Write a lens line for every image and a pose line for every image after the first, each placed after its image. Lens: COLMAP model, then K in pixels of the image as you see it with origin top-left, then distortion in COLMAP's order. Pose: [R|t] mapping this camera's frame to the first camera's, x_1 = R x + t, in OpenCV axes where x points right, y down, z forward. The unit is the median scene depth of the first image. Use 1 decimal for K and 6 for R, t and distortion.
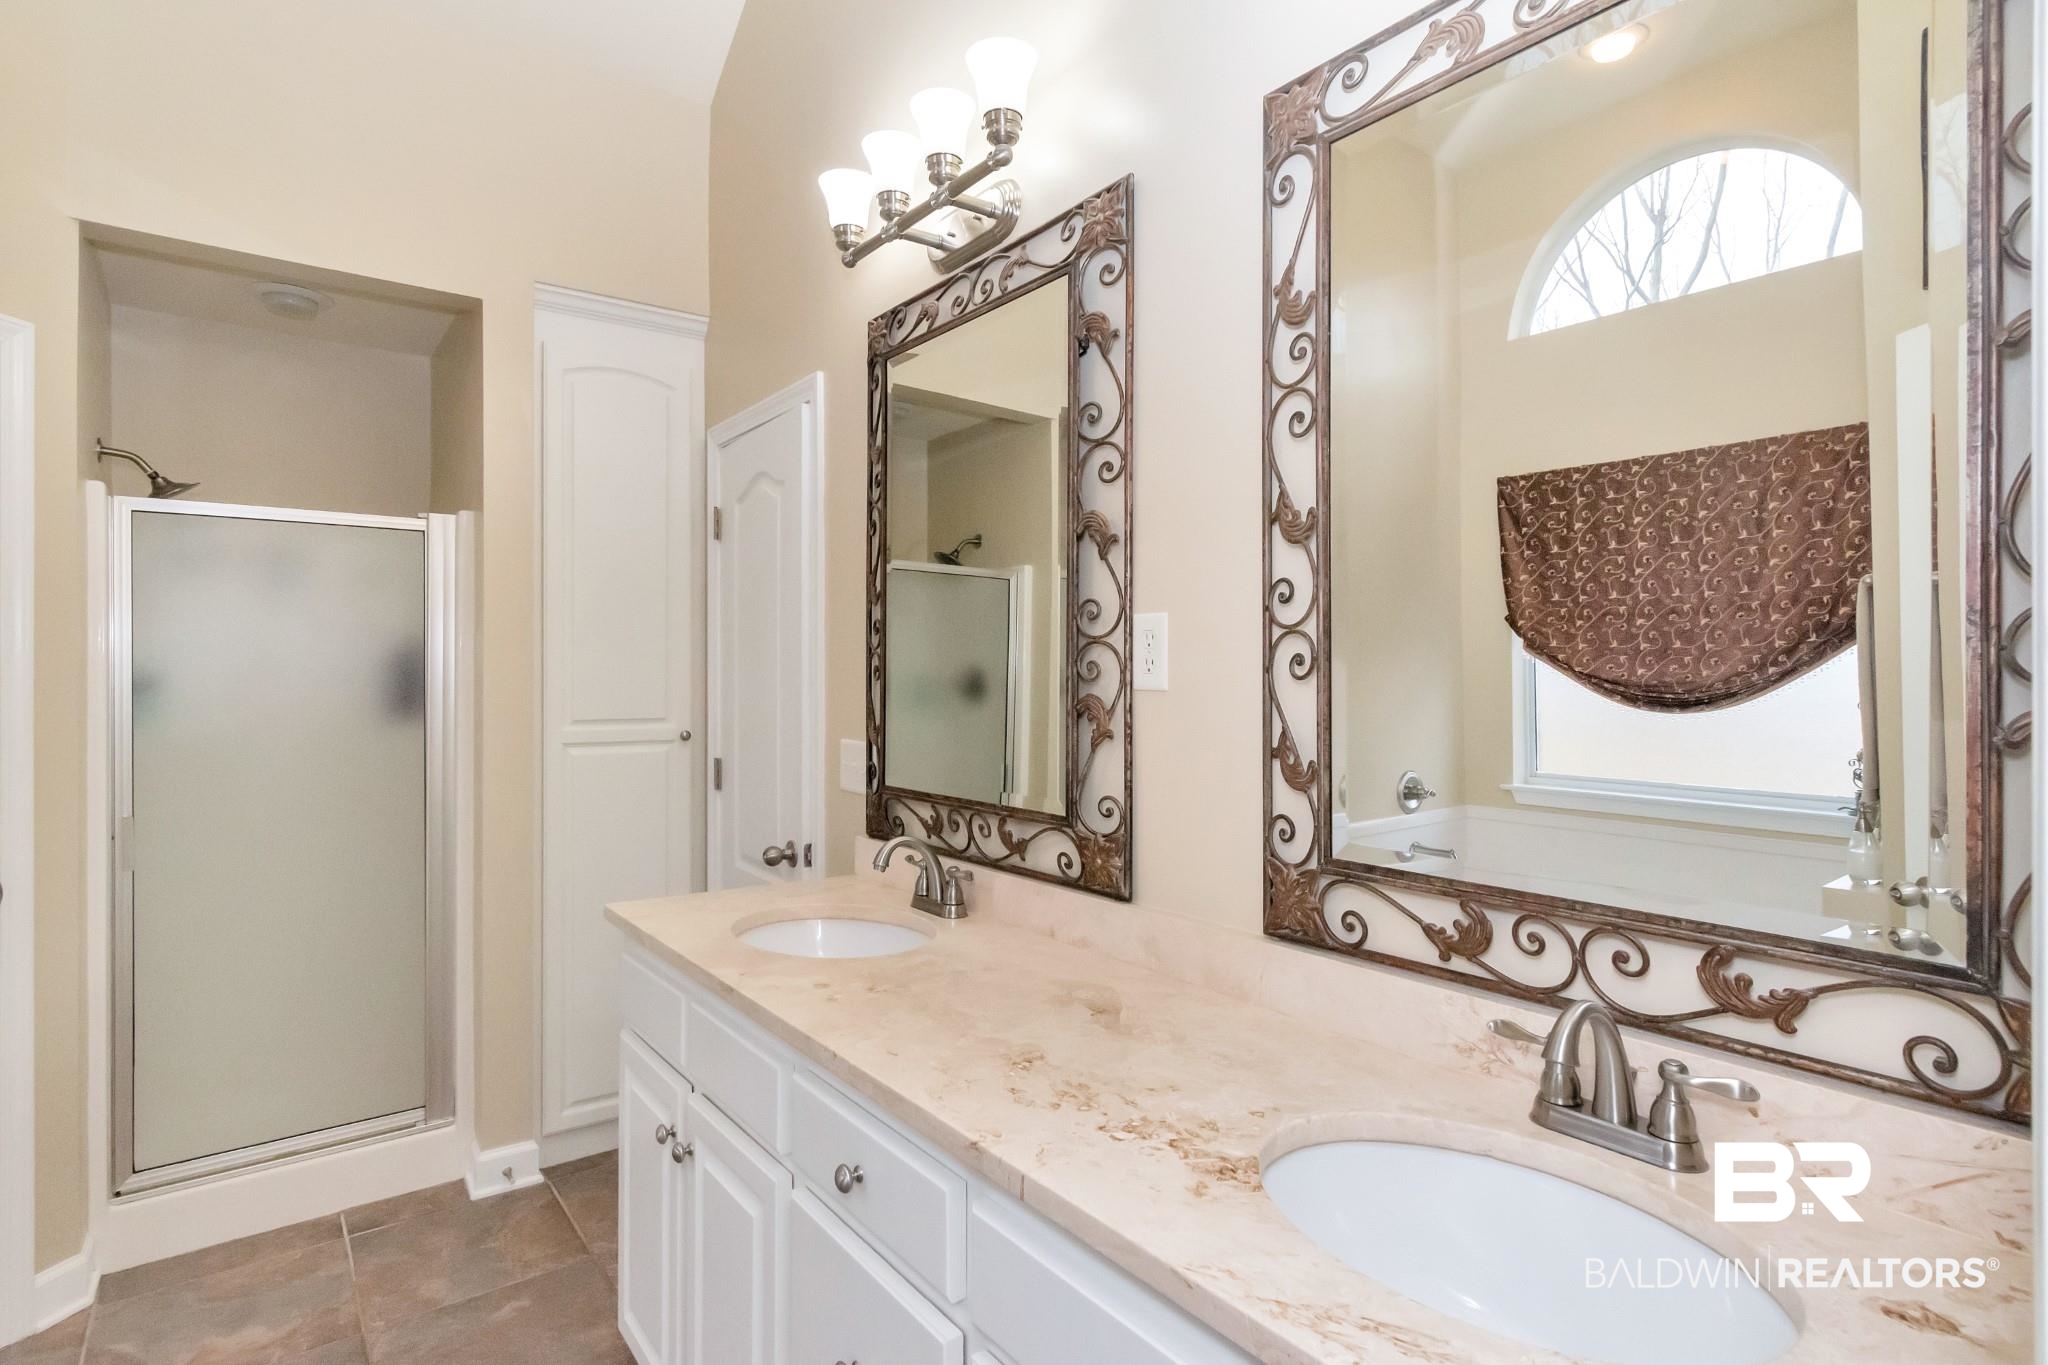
lens RADIAL K [[1017.8, 0, 1024.0], [0, 1017.8, 682.5], [0, 0, 1]] dist [-0.002804, -0.000373]
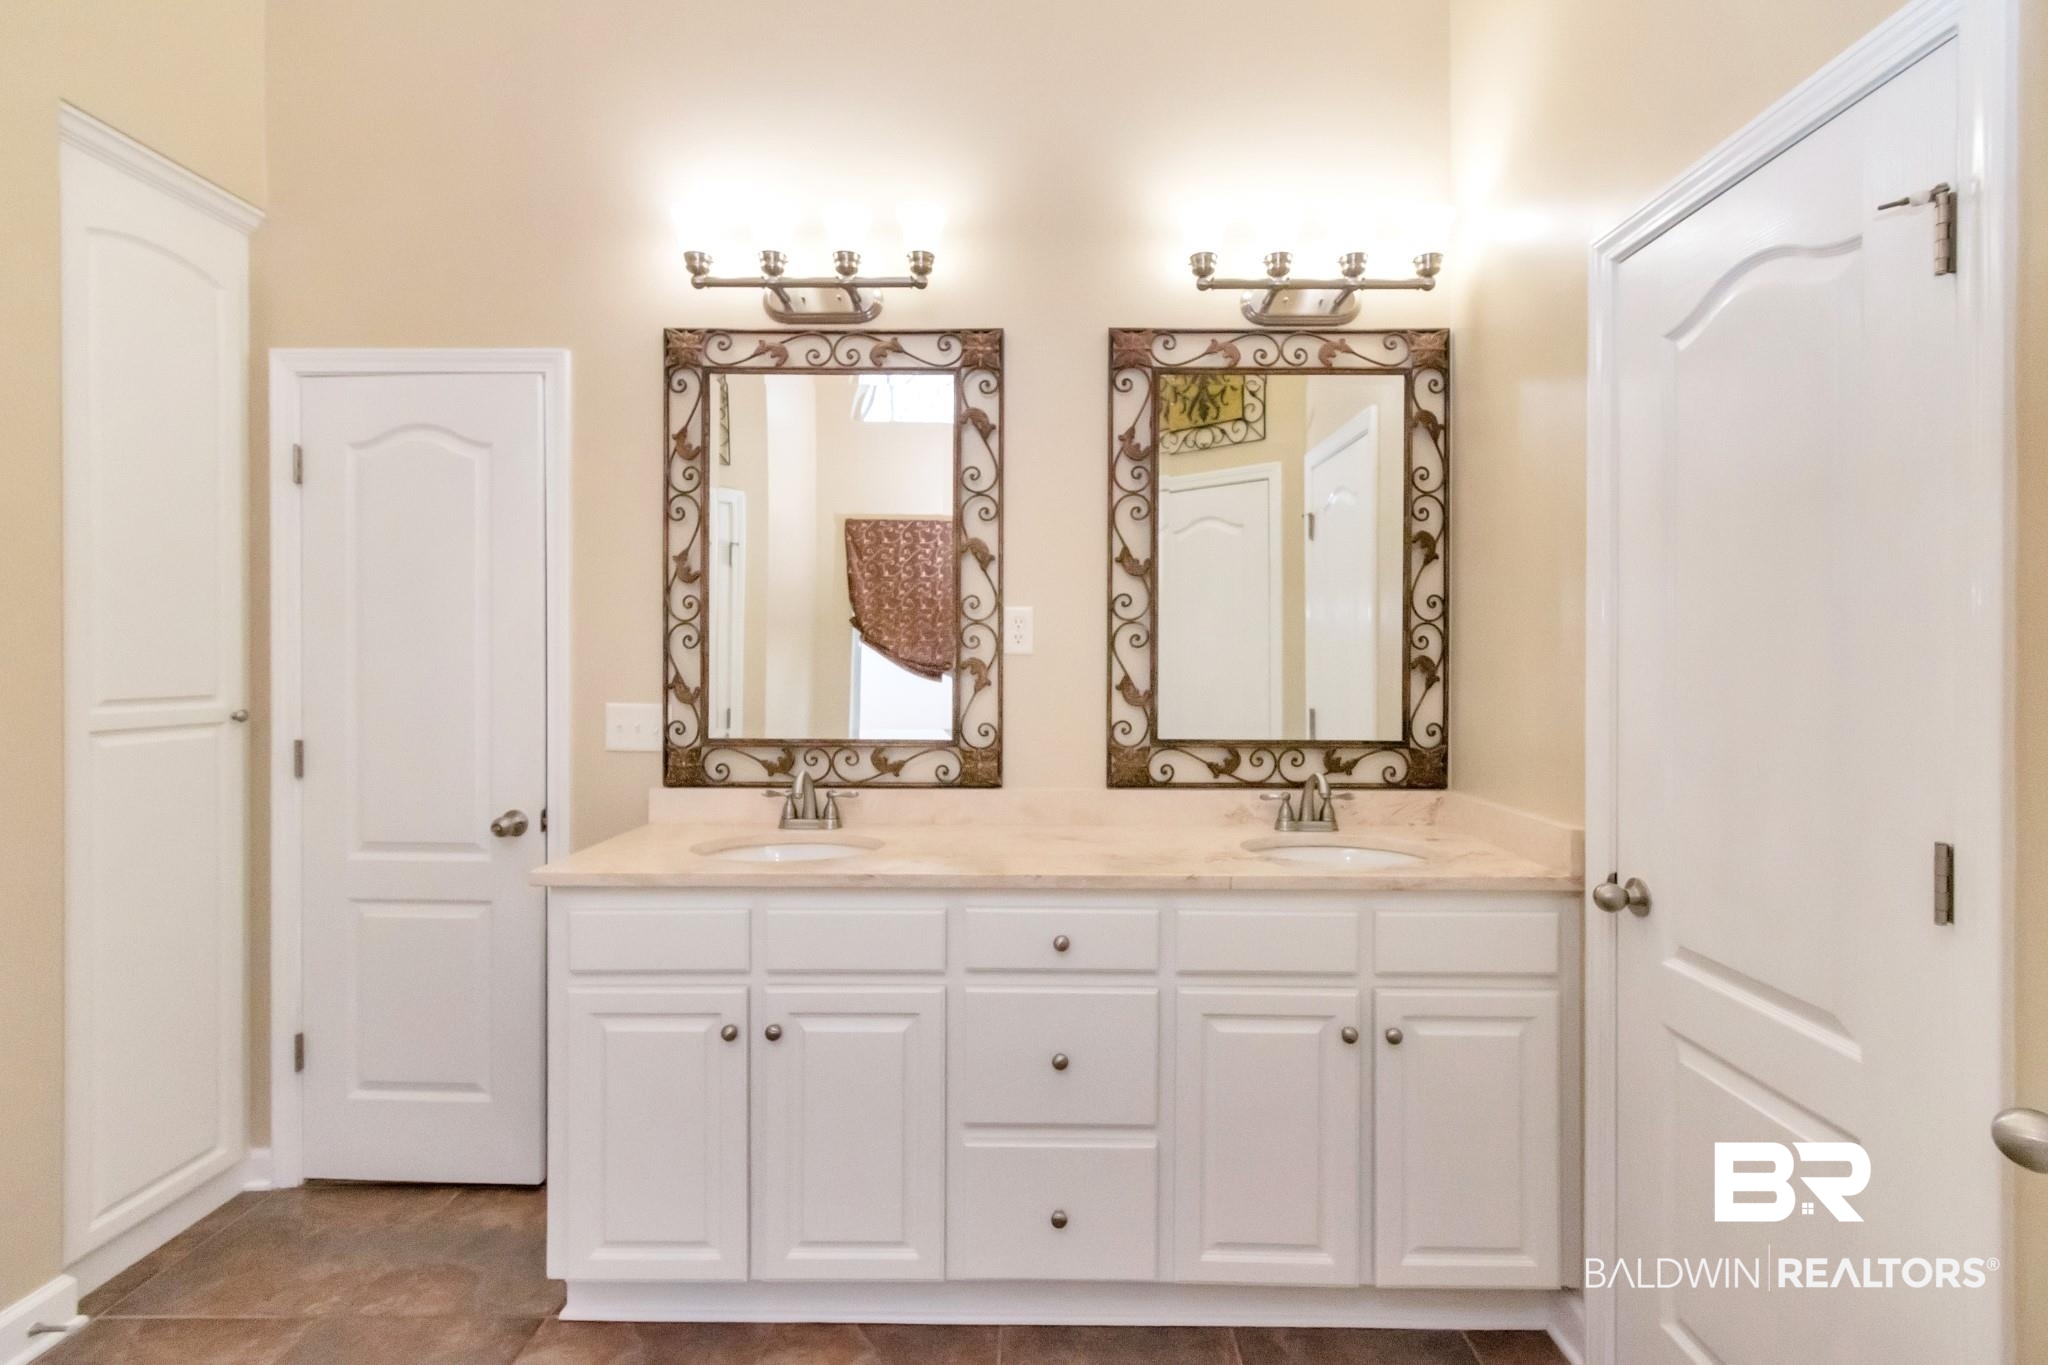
lens RADIAL K [[902.2, 0, 1024.0], [0, 902.2, 682.5], [0, 0, 1]] dist [-0.000677, -0.000168]
pose [[0.618222, -0.009263, 0.785949, -0.972514], [0.003509, 0.999953, 0.009025, 0.038113], [-0.785995, -0.002822, 0.618226, 0.101951]]
